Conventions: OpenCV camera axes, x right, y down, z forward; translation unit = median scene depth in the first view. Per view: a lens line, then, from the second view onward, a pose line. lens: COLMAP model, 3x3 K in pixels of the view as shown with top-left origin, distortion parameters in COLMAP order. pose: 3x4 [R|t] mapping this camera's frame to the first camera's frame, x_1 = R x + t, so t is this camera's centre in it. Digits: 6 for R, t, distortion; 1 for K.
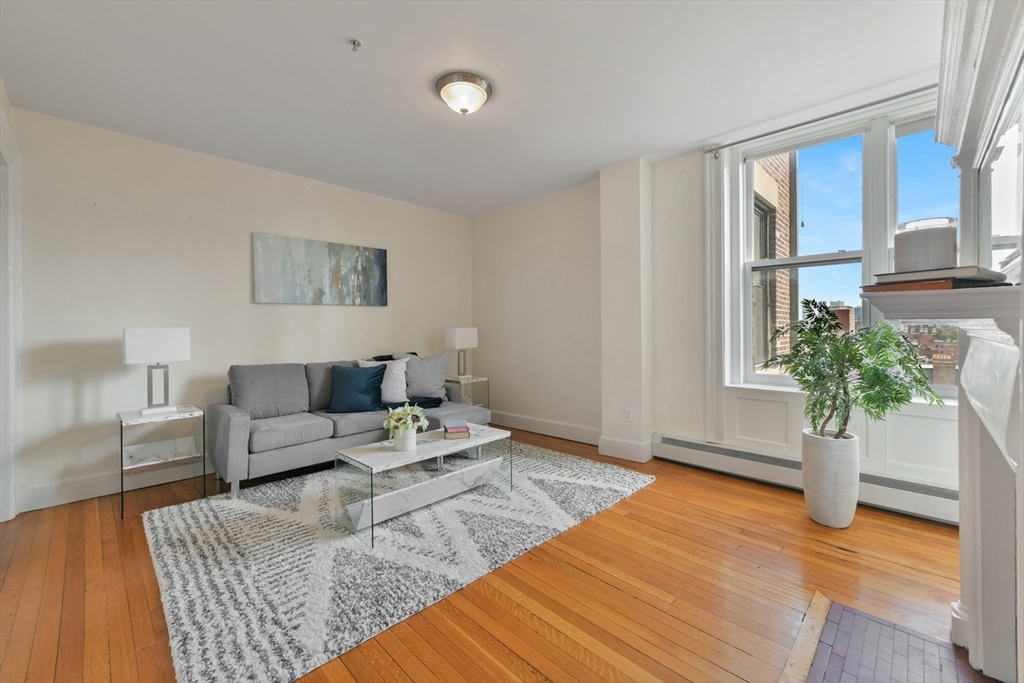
lens RADIAL K [[416.6, 0, 514.8], [0, 416.6, 329.9], [0, 0, 1]] dist [0.002743, 0.000901]
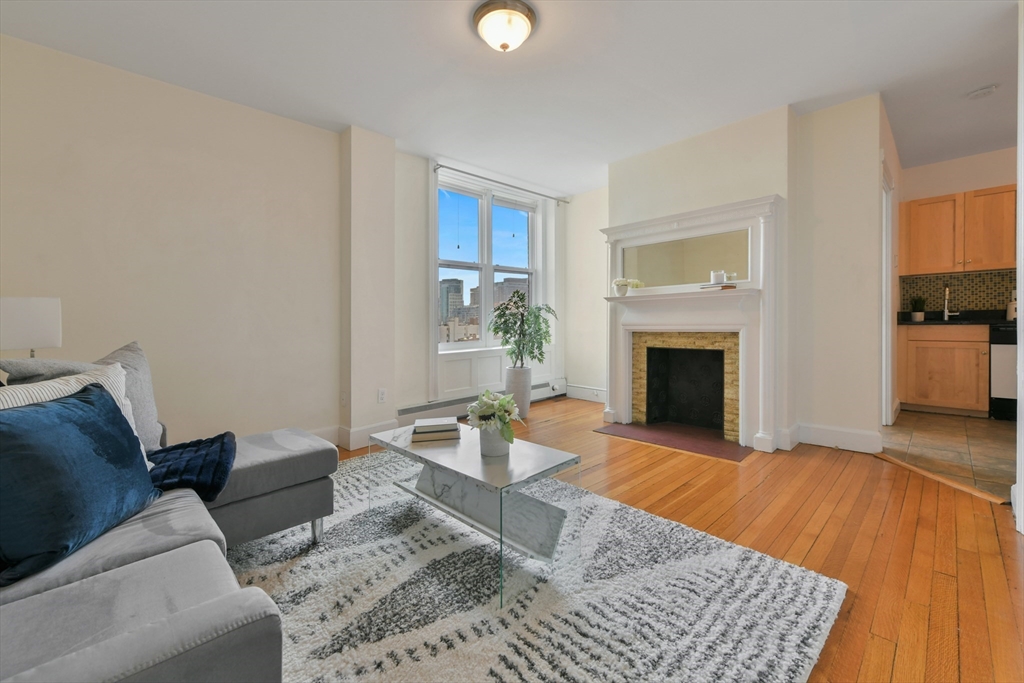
lens RADIAL K [[416.6, 0, 514.6], [0, 416.6, 331.6], [0, 0, 1]] dist [0.002743, 0.000901]
pose [[0.030143, -0.024718, 0.999240, -0.788695], [0.026692, 0.999358, 0.023916, 0.043062], [-0.999189, 0.025951, 0.030784, 0.745996]]
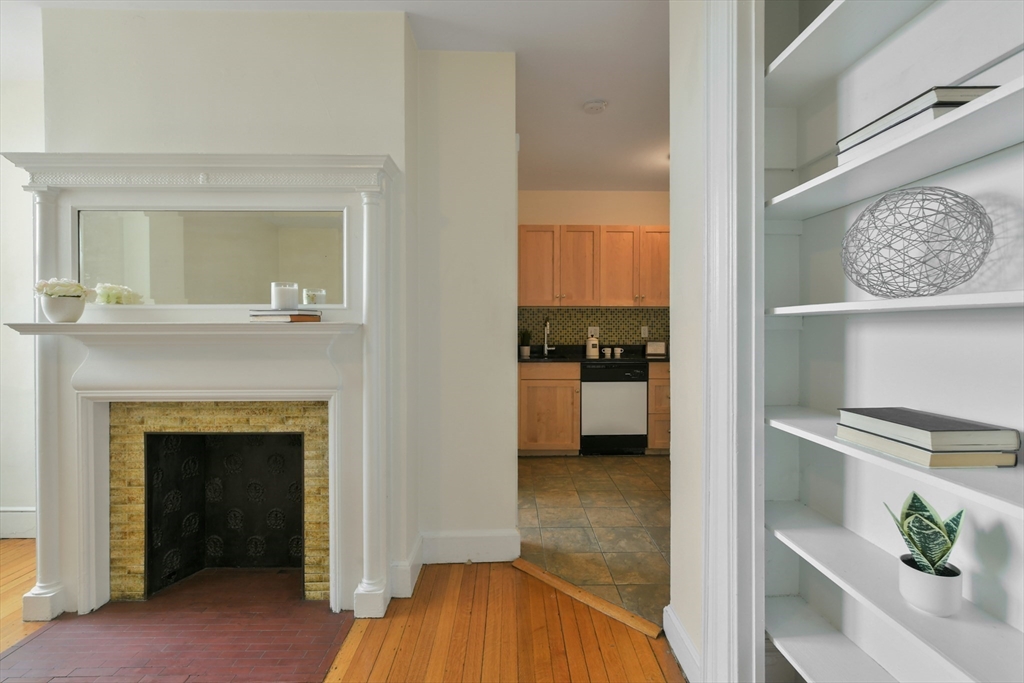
lens RADIAL K [[467.9, 0, 522.8], [0, 467.9, 337.2], [0, 0, 1]] dist [-0.003739, -0.000070]
pose [[-0.716266, -0.008569, 0.697775, -0.353995], [0.008411, 0.999746, 0.020912, -0.011845], [-0.697777, 0.020847, -0.716012, 0.482976]]
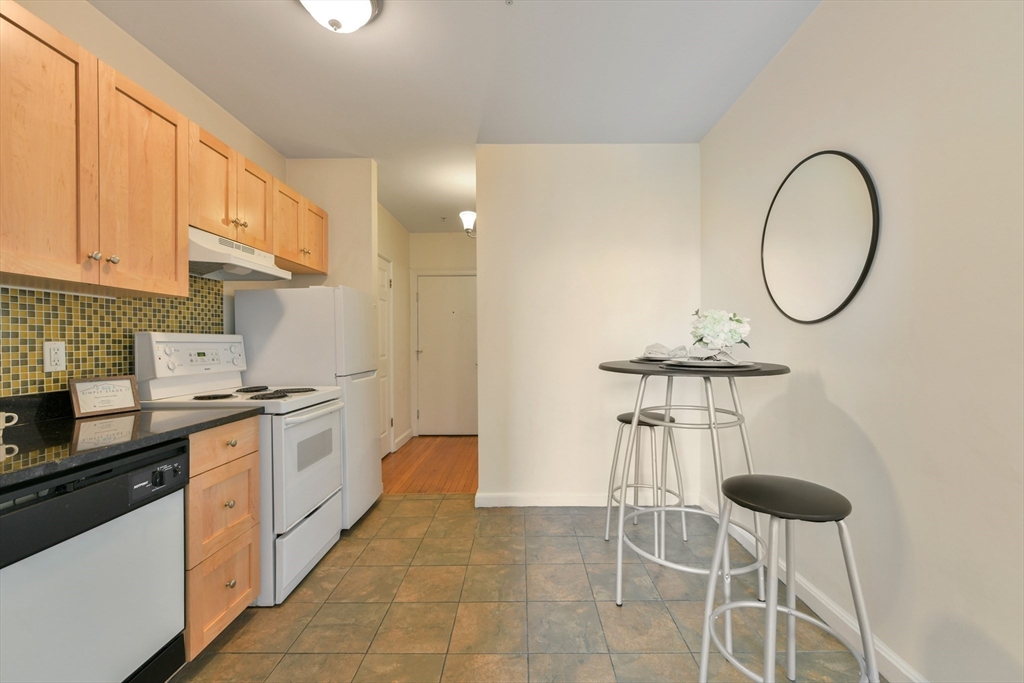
lens RADIAL K [[416.6, 0, 512.1], [0, 416.6, 341.0], [0, 0, 1]] dist [0.002743, 0.000901]
pose [[-0.730404, 0.012617, -0.682899, 0.370568], [0.011761, 0.999913, 0.005896, -0.009543], [0.682915, -0.003725, -0.730489, -0.150667]]
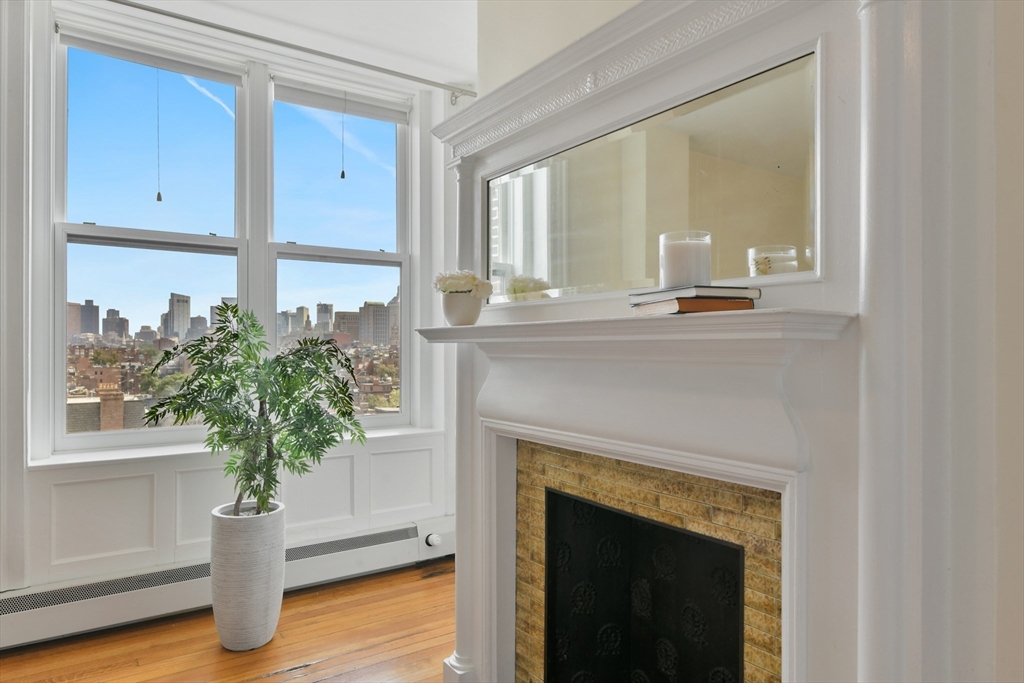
lens RADIAL K [[648.2, 0, 511.8], [0, 648.2, 341.7], [0, 0, 1]] dist [-0.012411, 0.004973]
pose [[0.185579, 0.012841, 0.982545, -0.137364], [0.002818, 0.999904, -0.013601, -0.000243], [-0.982625, 0.005293, 0.185525, 0.304162]]
